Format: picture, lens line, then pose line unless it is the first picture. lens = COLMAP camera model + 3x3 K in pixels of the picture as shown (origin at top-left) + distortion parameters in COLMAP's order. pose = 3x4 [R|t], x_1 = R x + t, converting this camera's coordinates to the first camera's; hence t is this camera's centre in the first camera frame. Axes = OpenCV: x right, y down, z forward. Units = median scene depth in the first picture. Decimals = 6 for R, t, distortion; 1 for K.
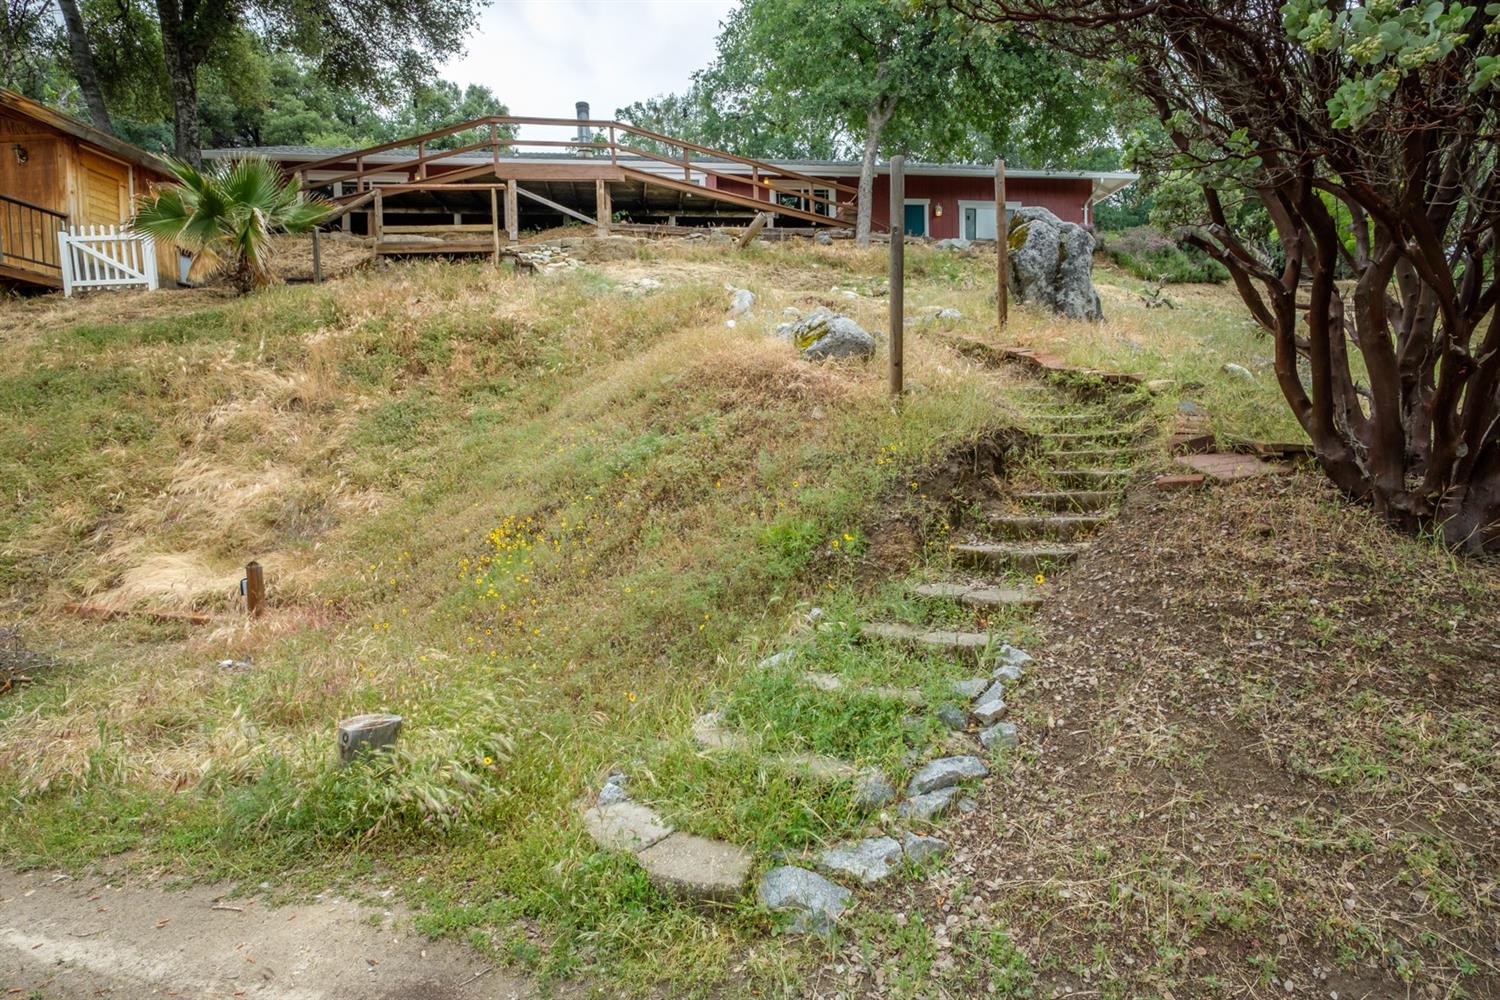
lens RADIAL K [[792.9, 0, 740.9], [0, 792.9, 495.3], [0, 0, 1]] dist [-0.000564, -0.000863]
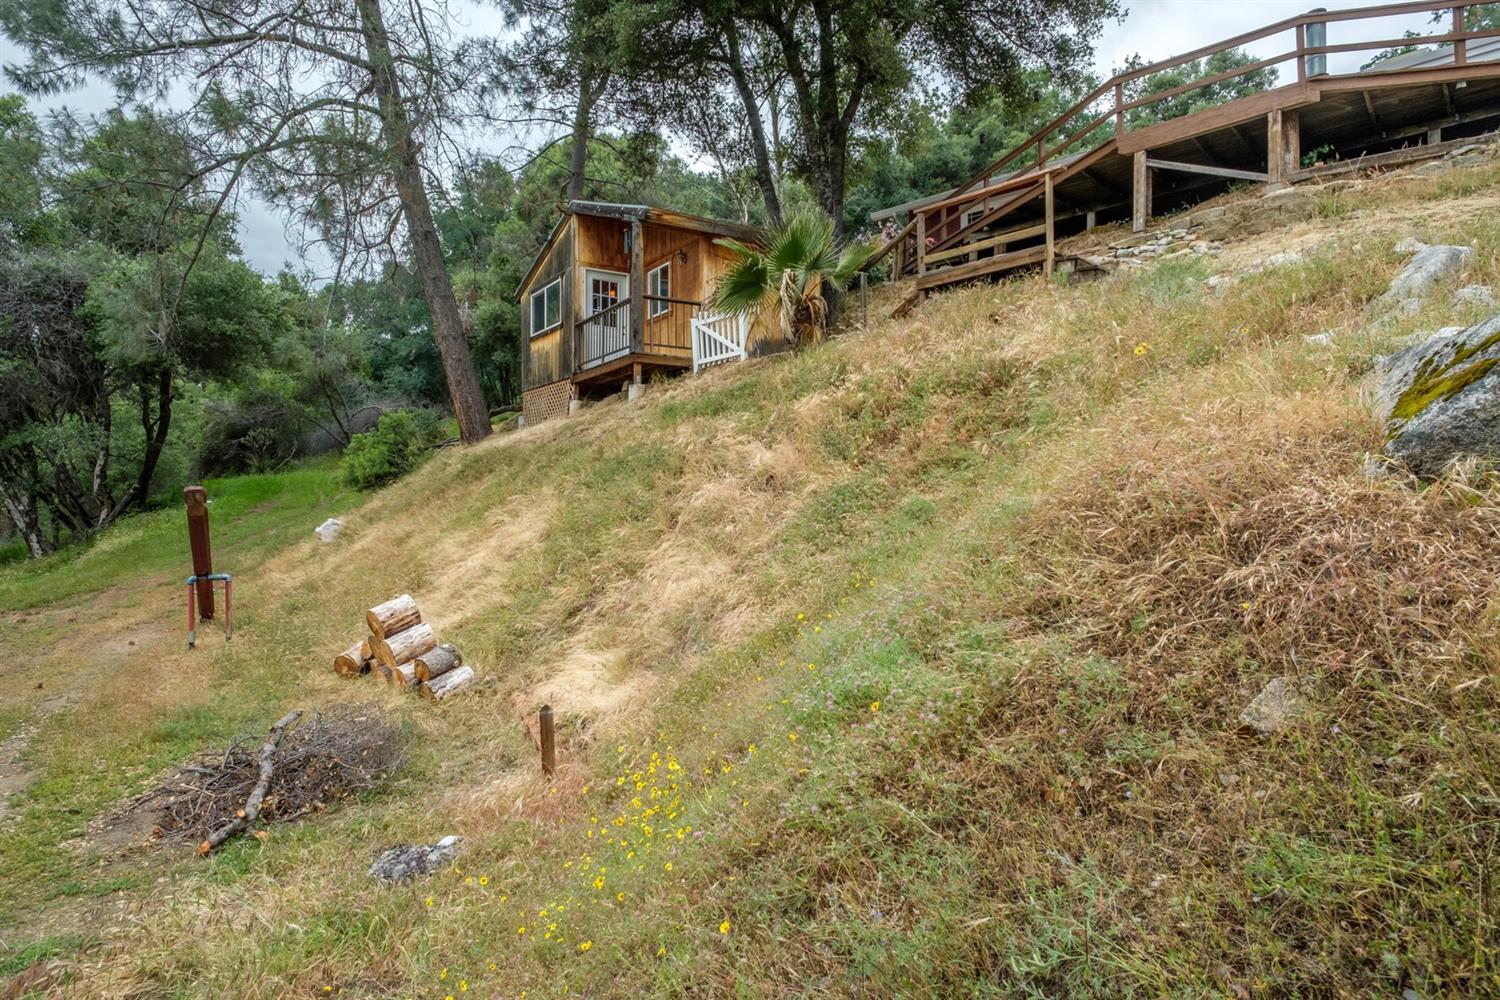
lens RADIAL K [[792.9, 0, 739.5], [0, 792.9, 503.3], [0, 0, 1]] dist [-0.000564, -0.000863]
pose [[0.635312, 0.035054, -0.771460, 0.098217], [-0.037142, 0.999200, 0.014815, -0.088056], [0.771362, 0.019241, 0.636106, 0.342909]]
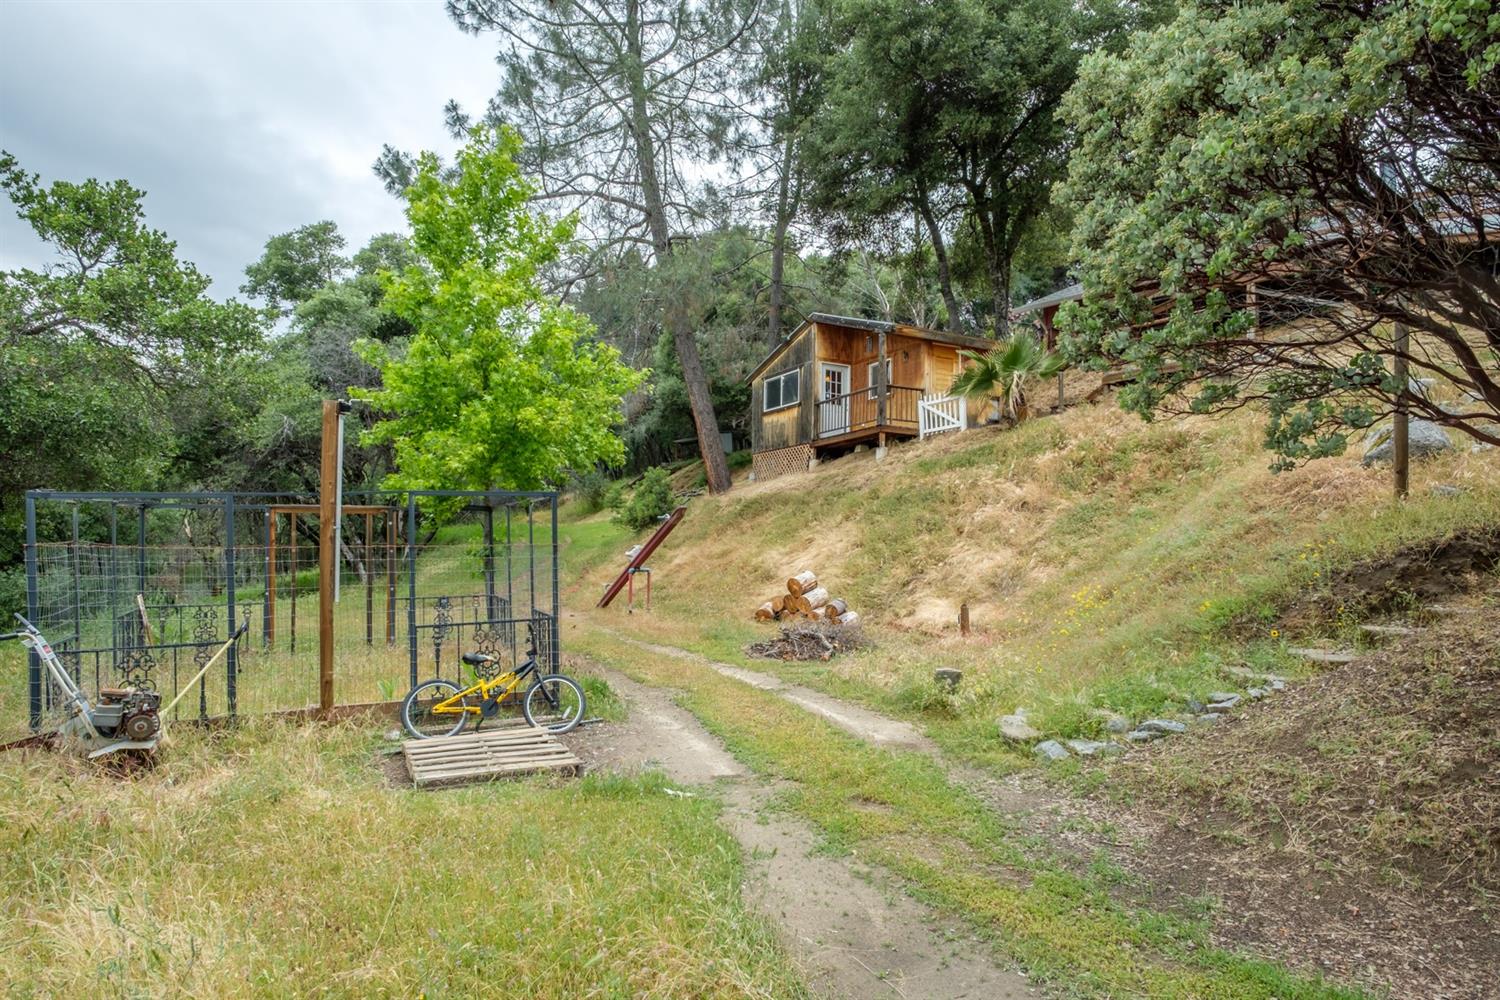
lens RADIAL K [[792.9, 0, 766.2], [0, 792.9, 540.6], [0, 0, 1]] dist [-0.000564, -0.000863]
pose [[0.585805, 0.012011, -0.810363, 0.296719], [-0.047585, 0.998675, -0.019597, 0.000056], [0.809054, 0.050041, 0.585601, -0.204947]]
